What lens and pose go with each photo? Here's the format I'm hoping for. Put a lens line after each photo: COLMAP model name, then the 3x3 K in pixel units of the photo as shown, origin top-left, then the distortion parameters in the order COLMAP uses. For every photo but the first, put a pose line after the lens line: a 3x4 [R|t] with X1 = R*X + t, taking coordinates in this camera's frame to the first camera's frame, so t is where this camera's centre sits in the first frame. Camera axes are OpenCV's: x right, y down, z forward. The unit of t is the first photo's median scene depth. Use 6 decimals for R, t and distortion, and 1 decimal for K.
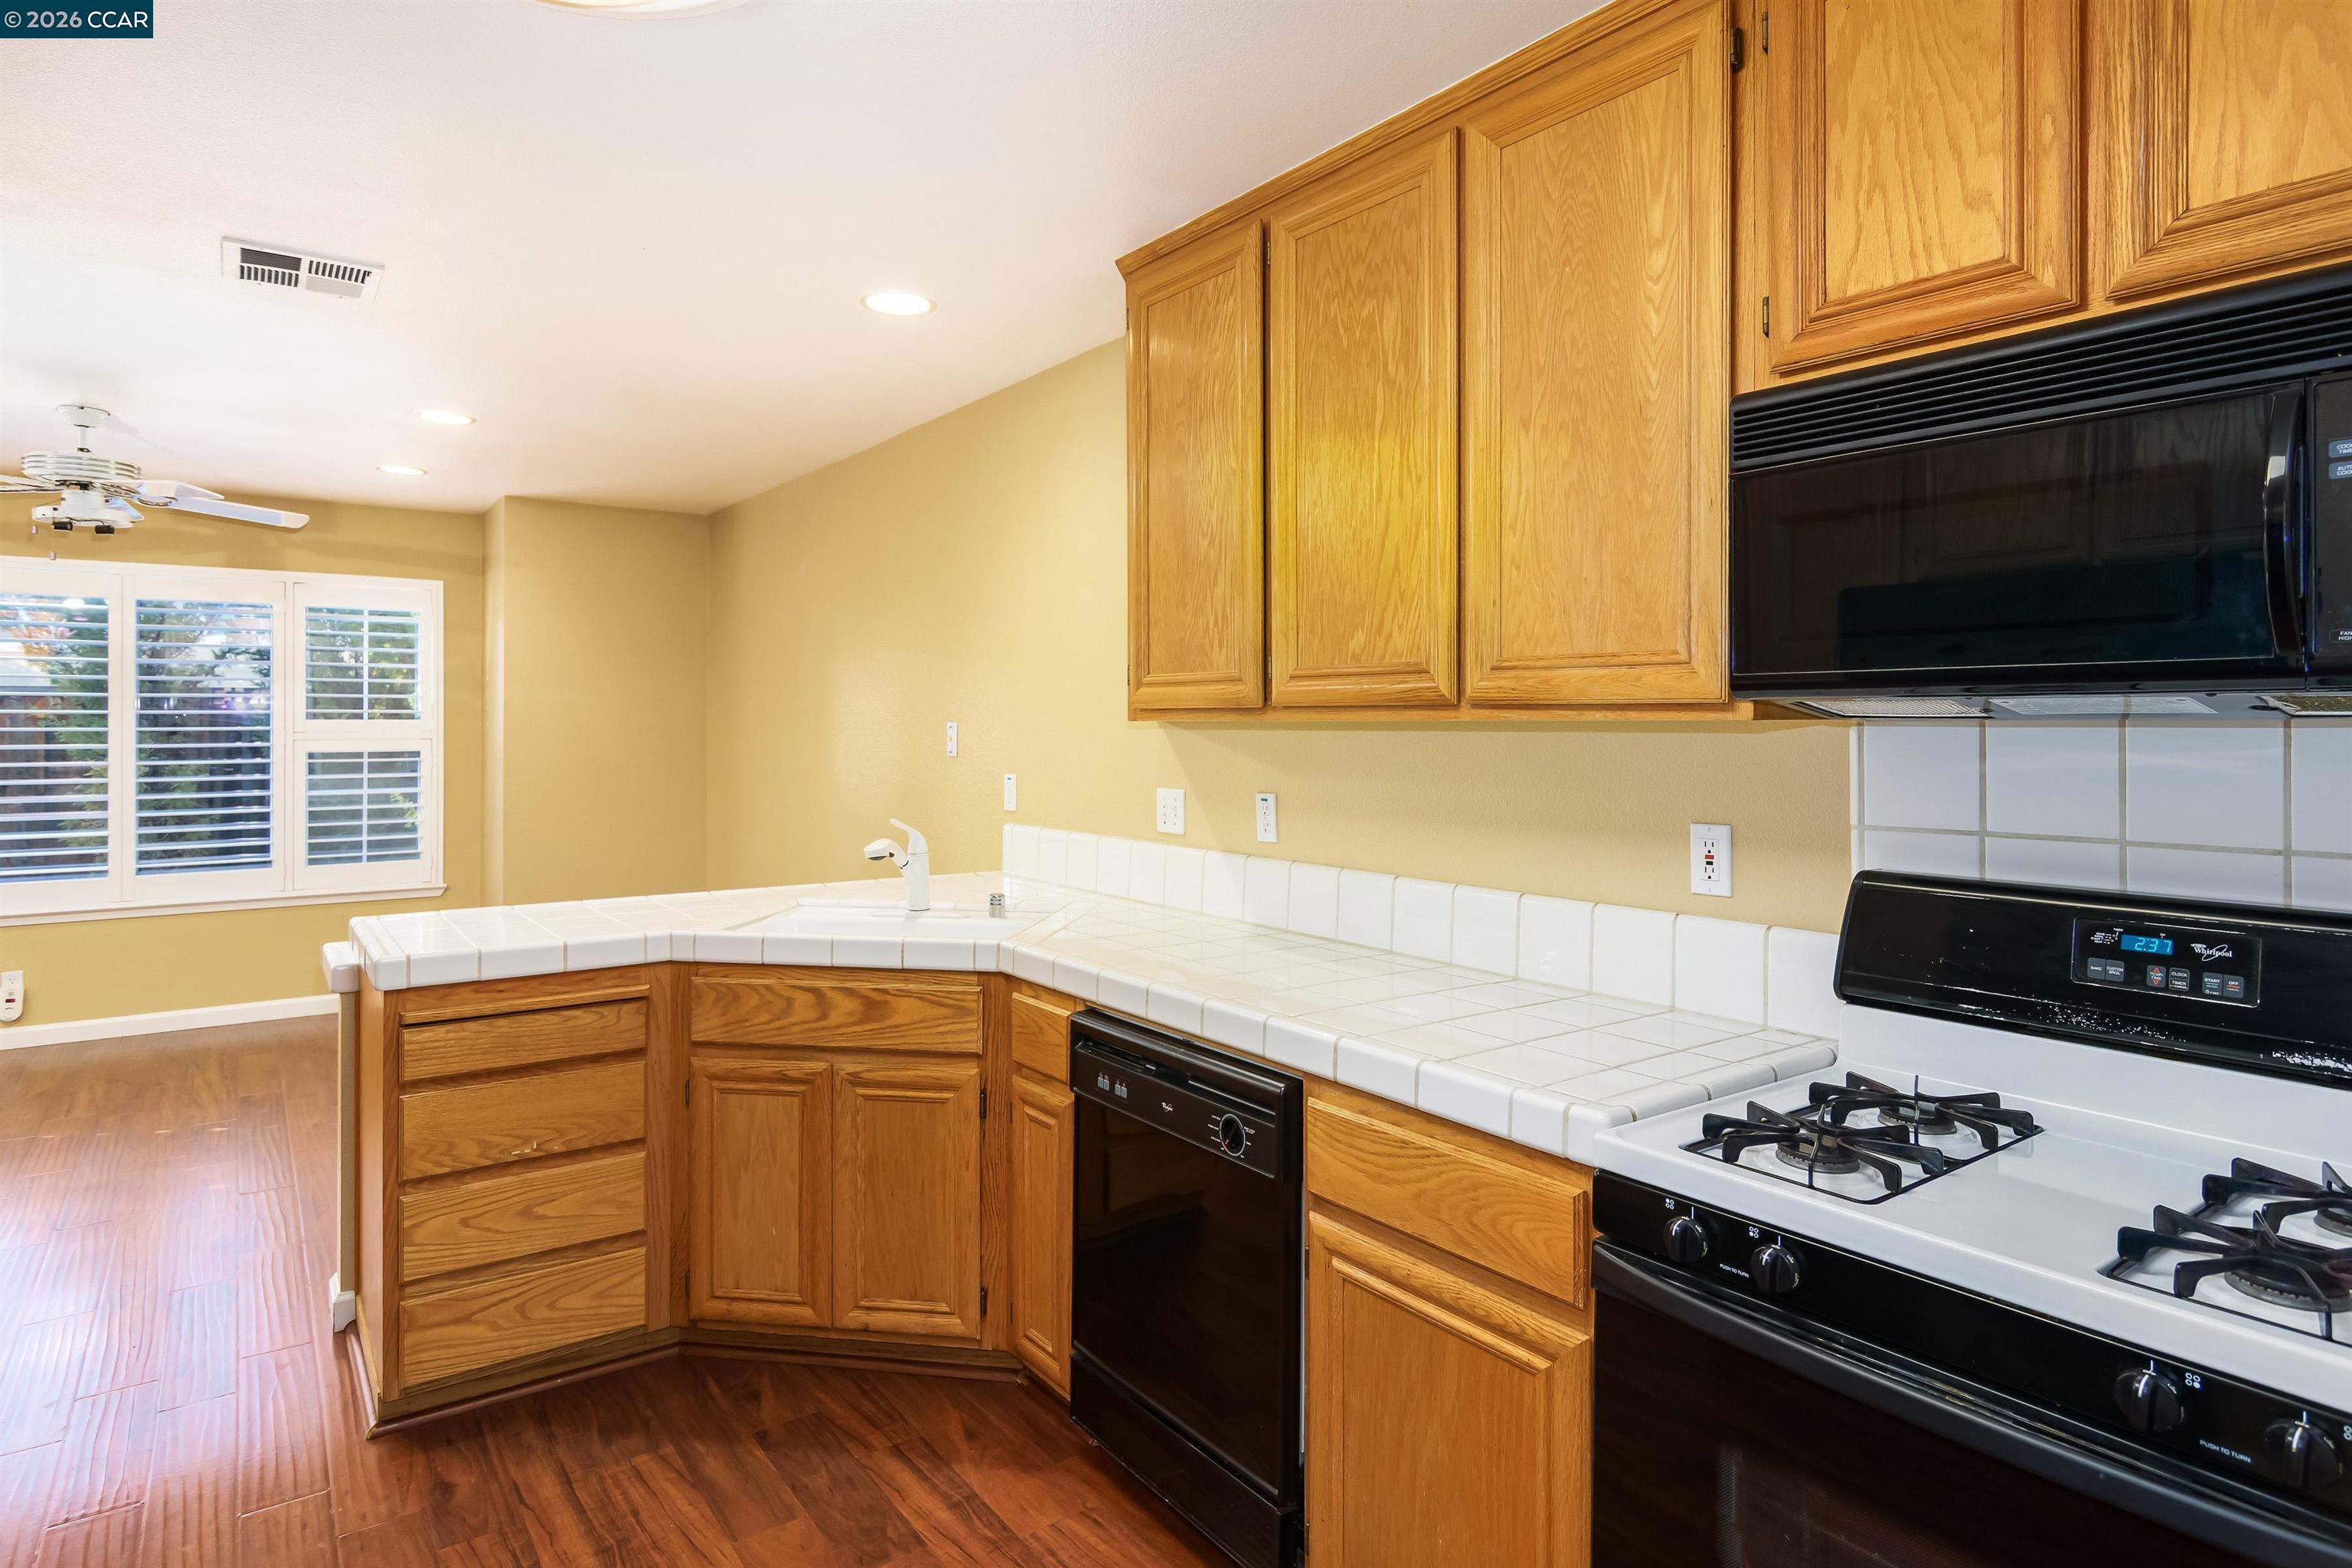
lens RADIAL K [[1288.1, 0, 1178.8], [0, 1288.1, 713.2], [0, 0, 1]] dist [-0.001761, -0.000131]
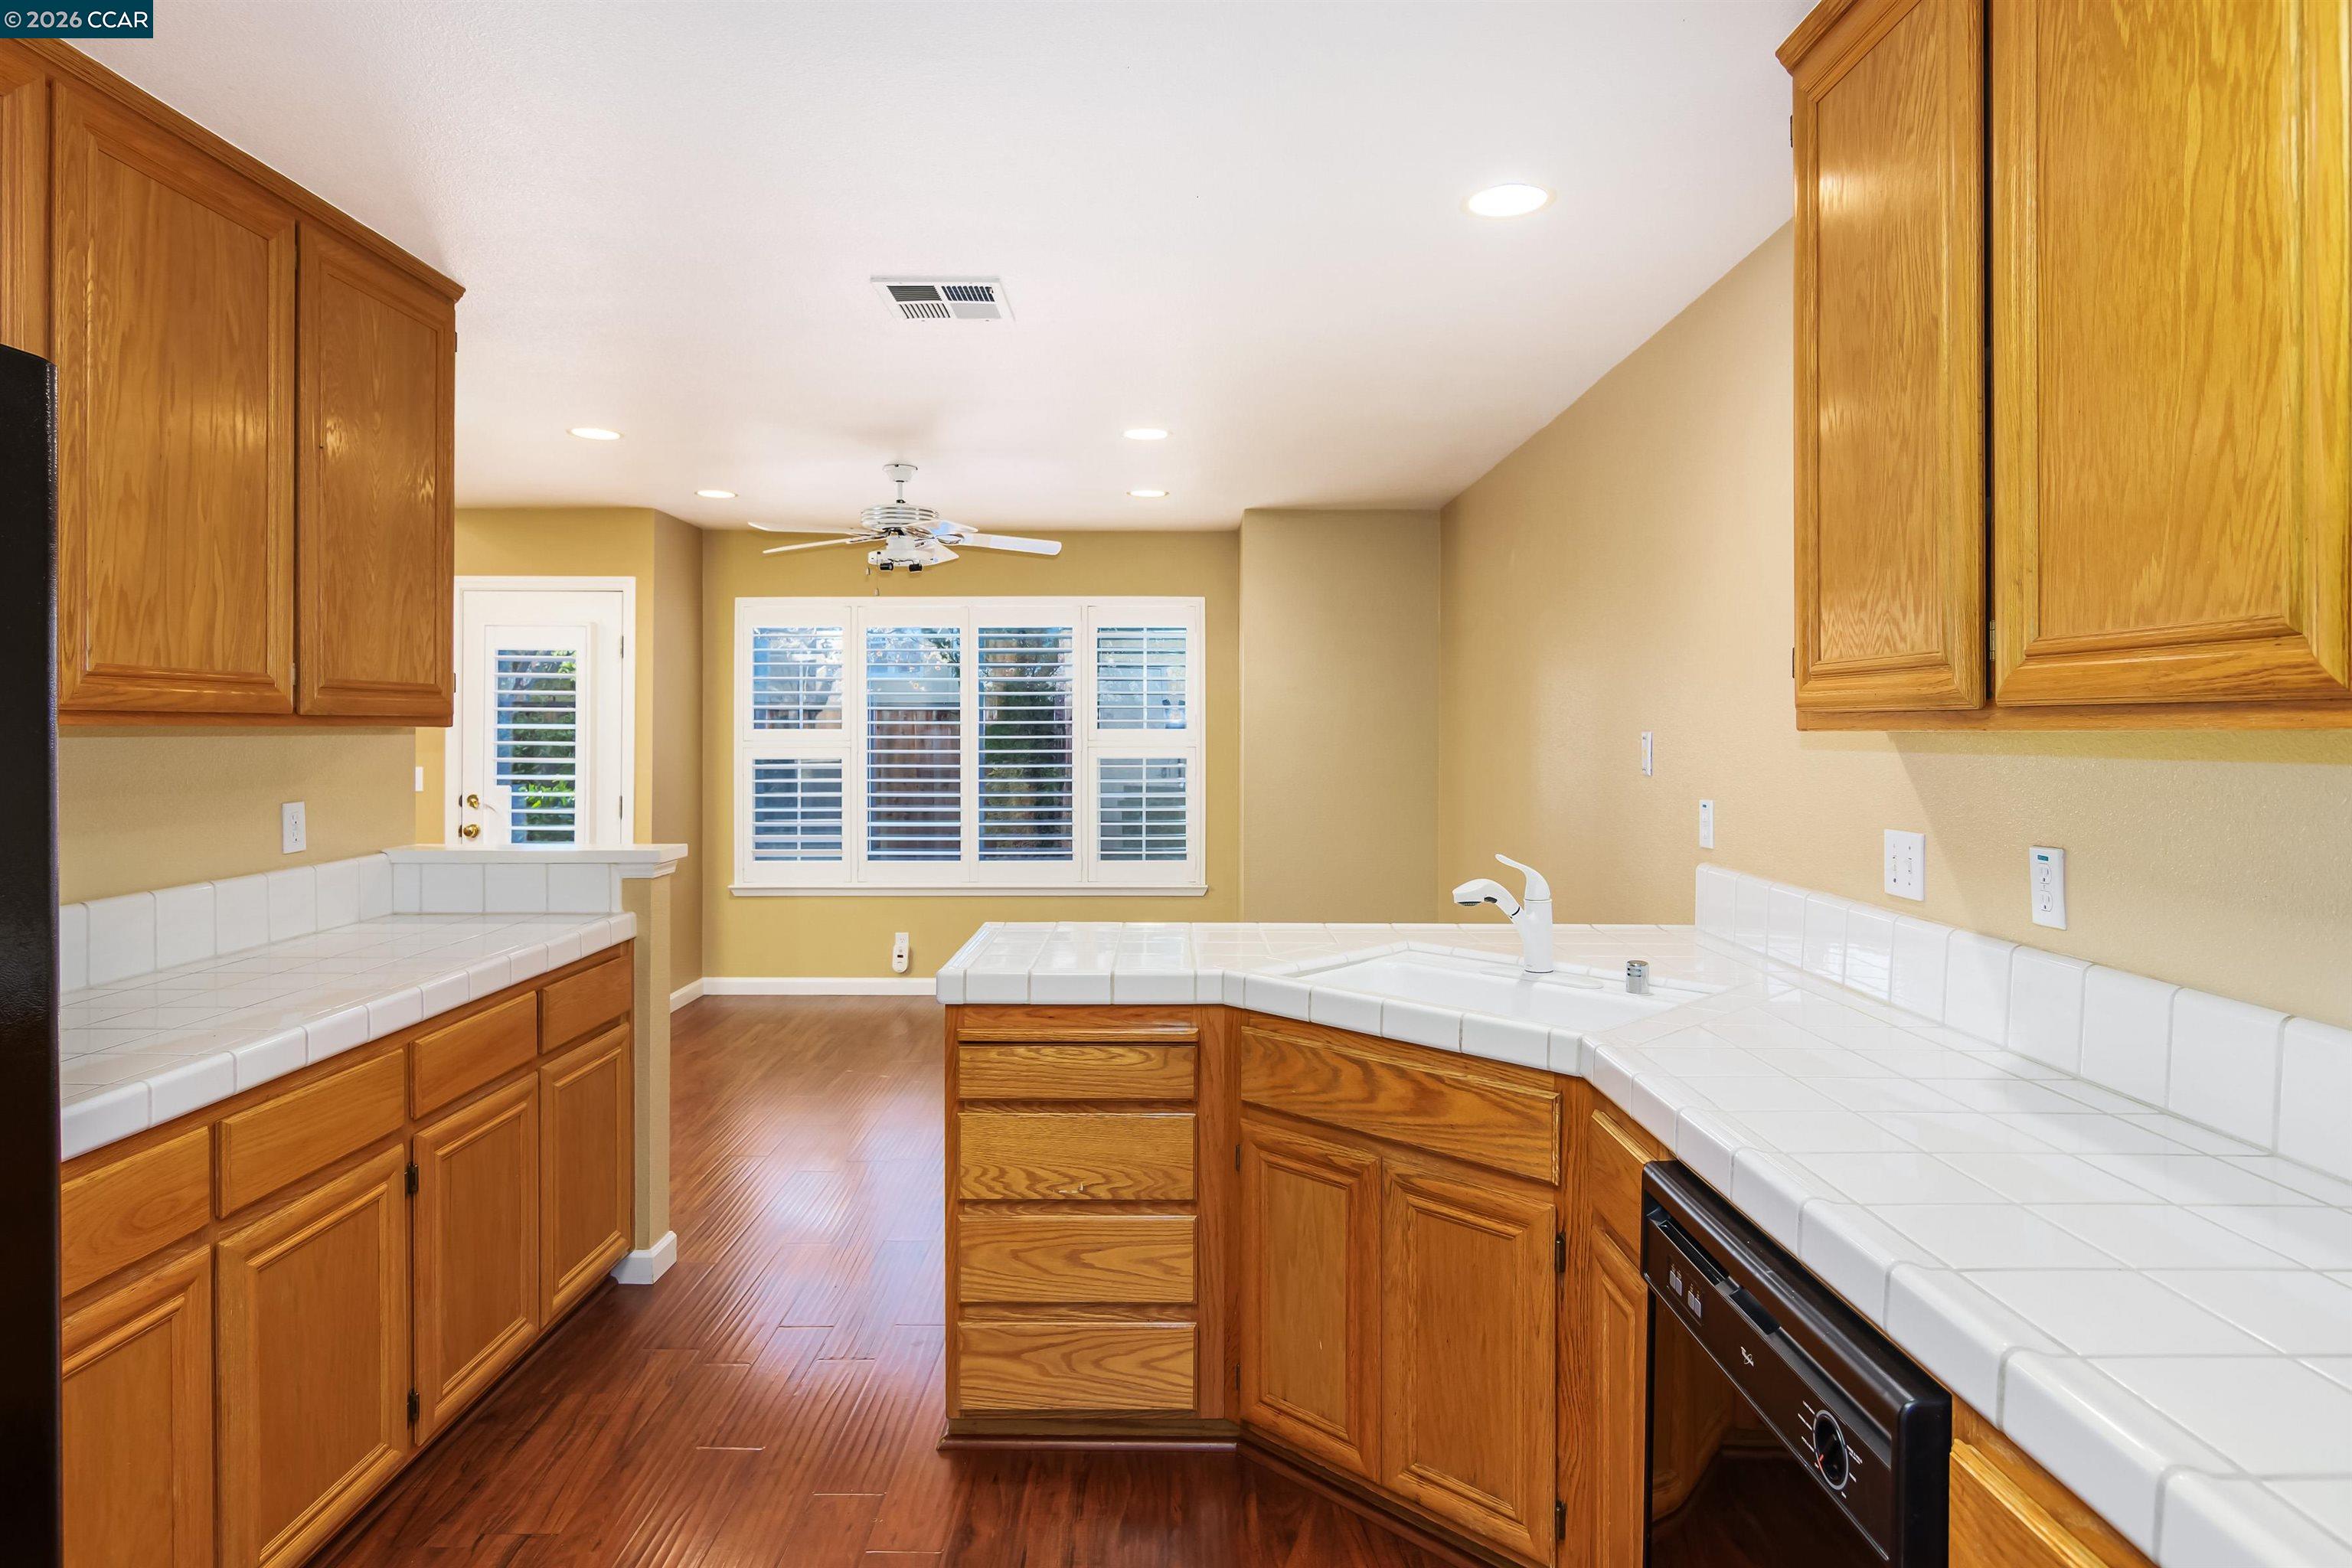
lens RADIAL K [[1324.3, 0, 1174.4], [0, 1324.3, 737.9], [0, 0, 1]] dist [-0.002639, -0.002983]
pose [[0.806583, 0.003309, -0.591111, 0.113651], [0.003978, 0.999931, 0.011026, 0.000706], [0.591107, -0.011245, 0.806515, 0.261520]]
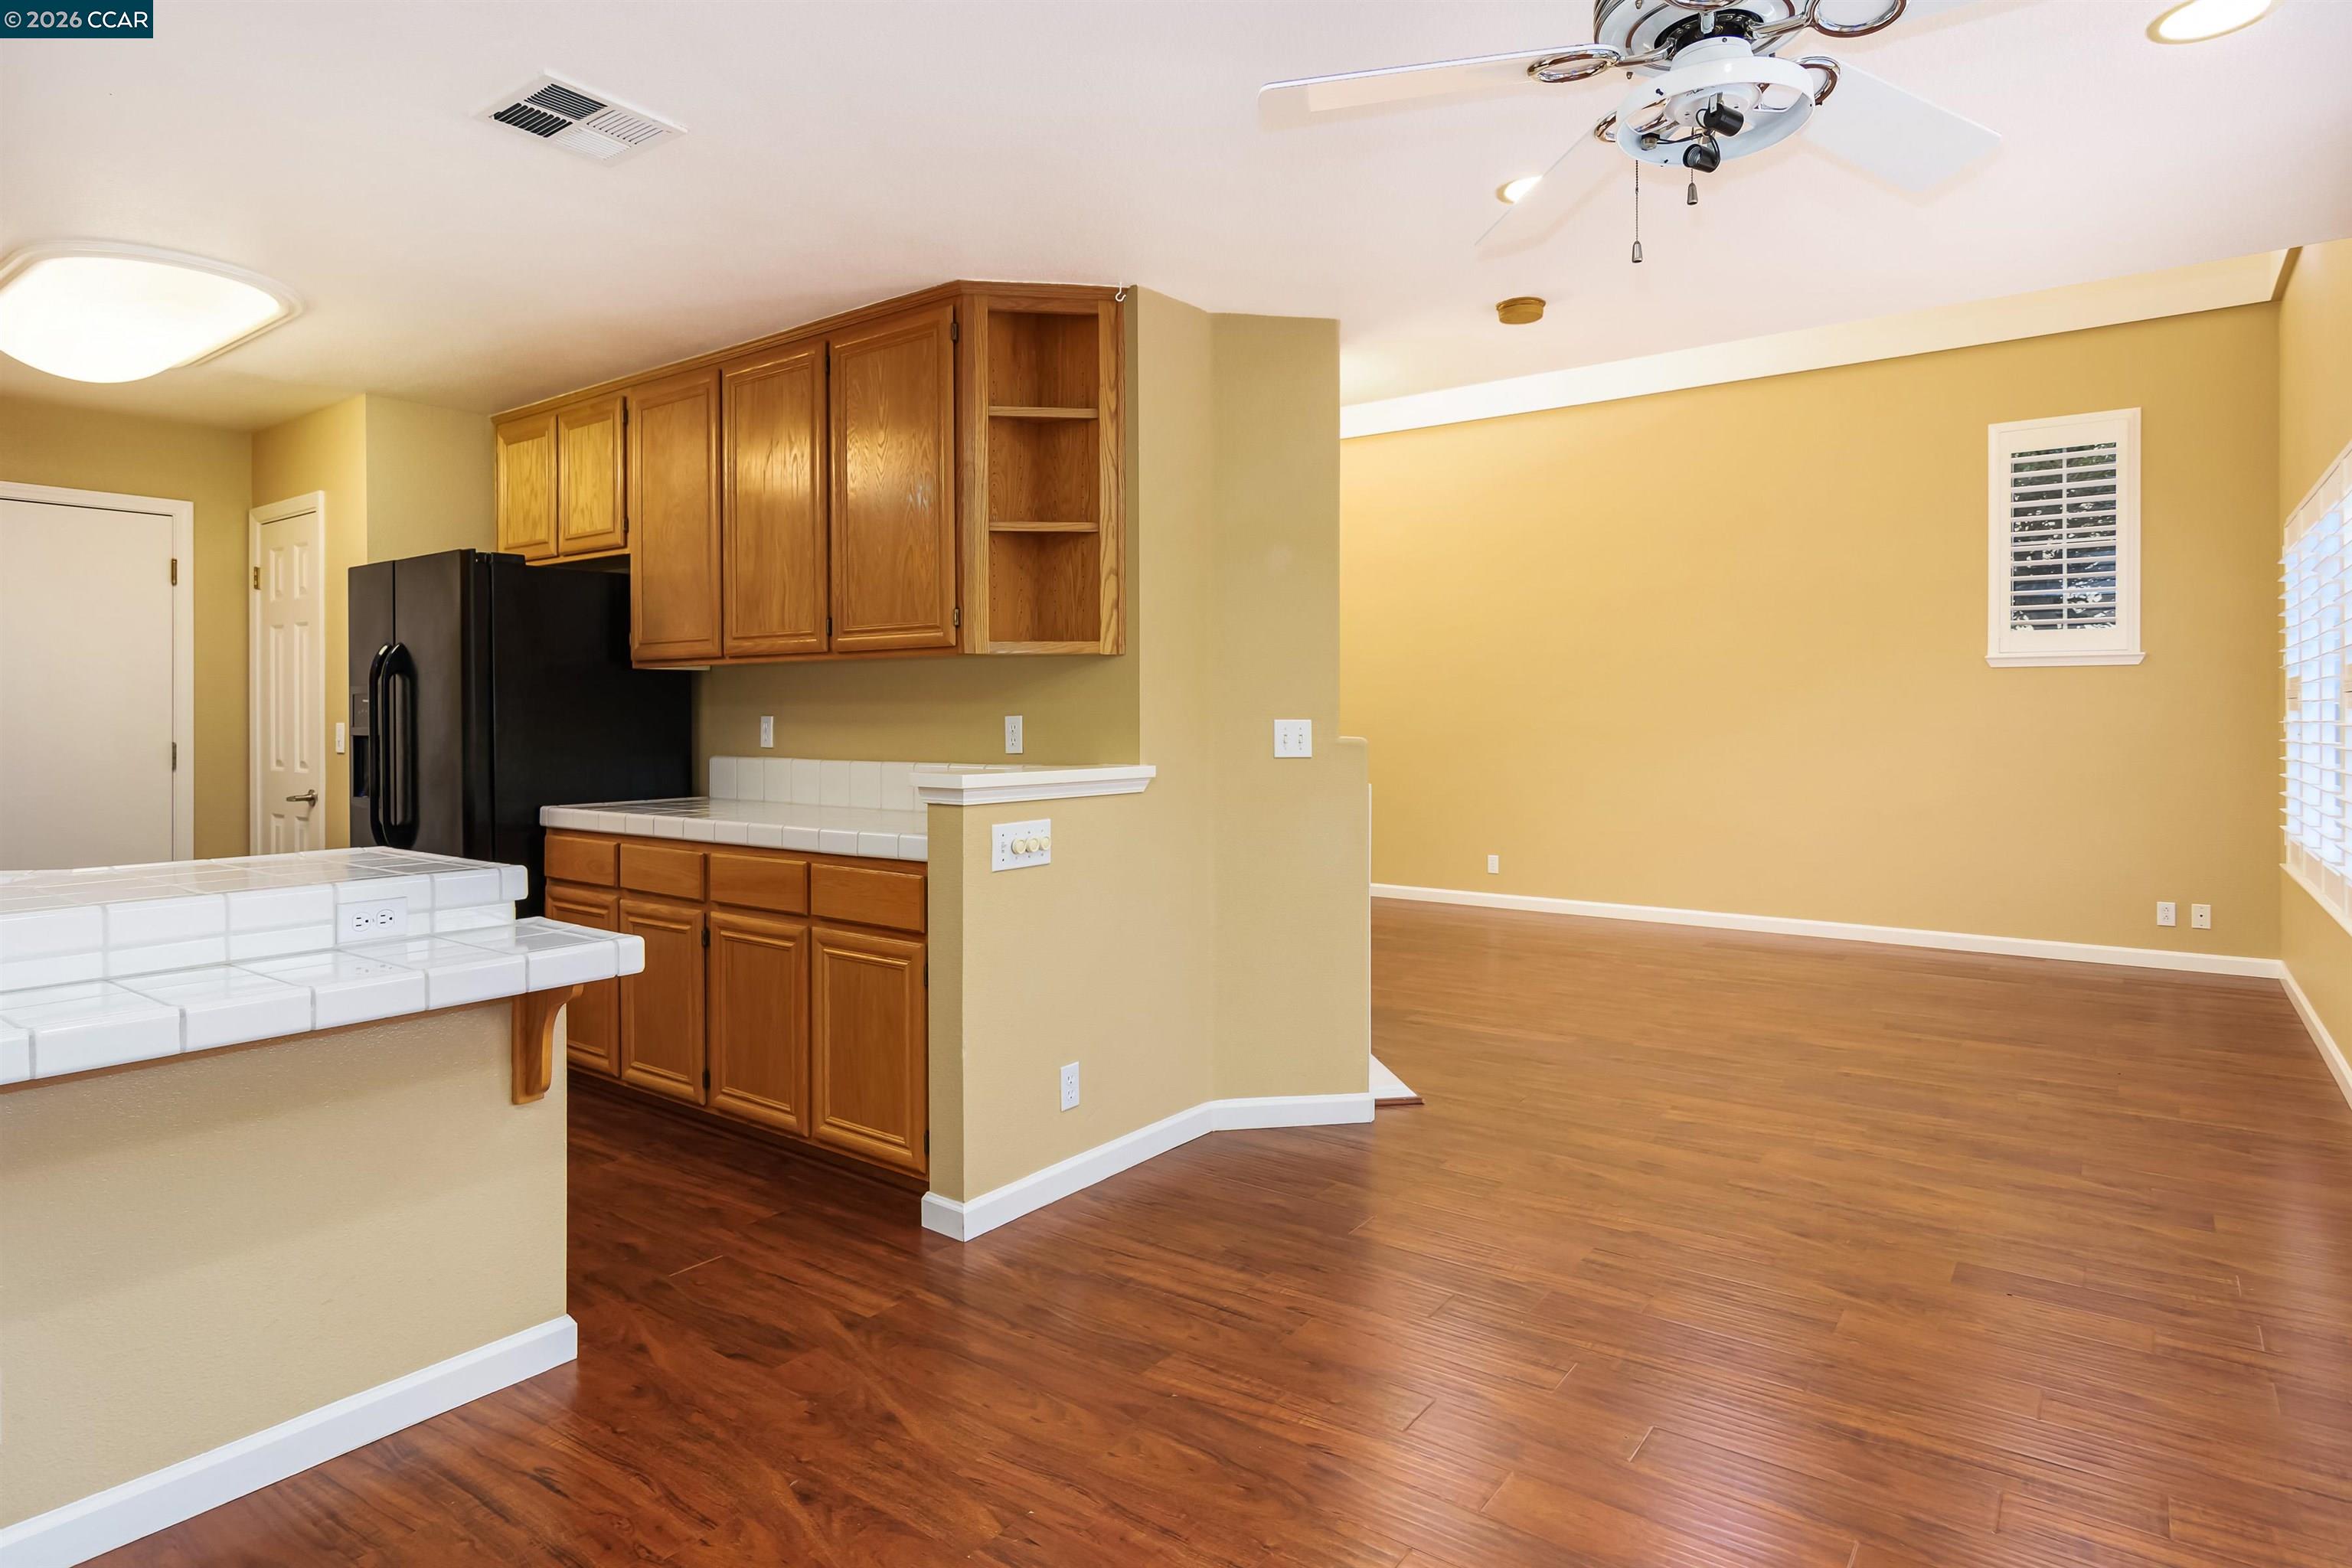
lens RADIAL K [[1288.1, 0, 1154.7], [0, 1288.1, 717.4], [0, 0, 1]] dist [-0.001761, -0.000131]
pose [[-0.956024, 0.001432, -0.293284, -0.569870], [0.002201, 0.999995, -0.002293, 0.048888], [0.293279, -0.002838, -0.956023, 1.563209]]
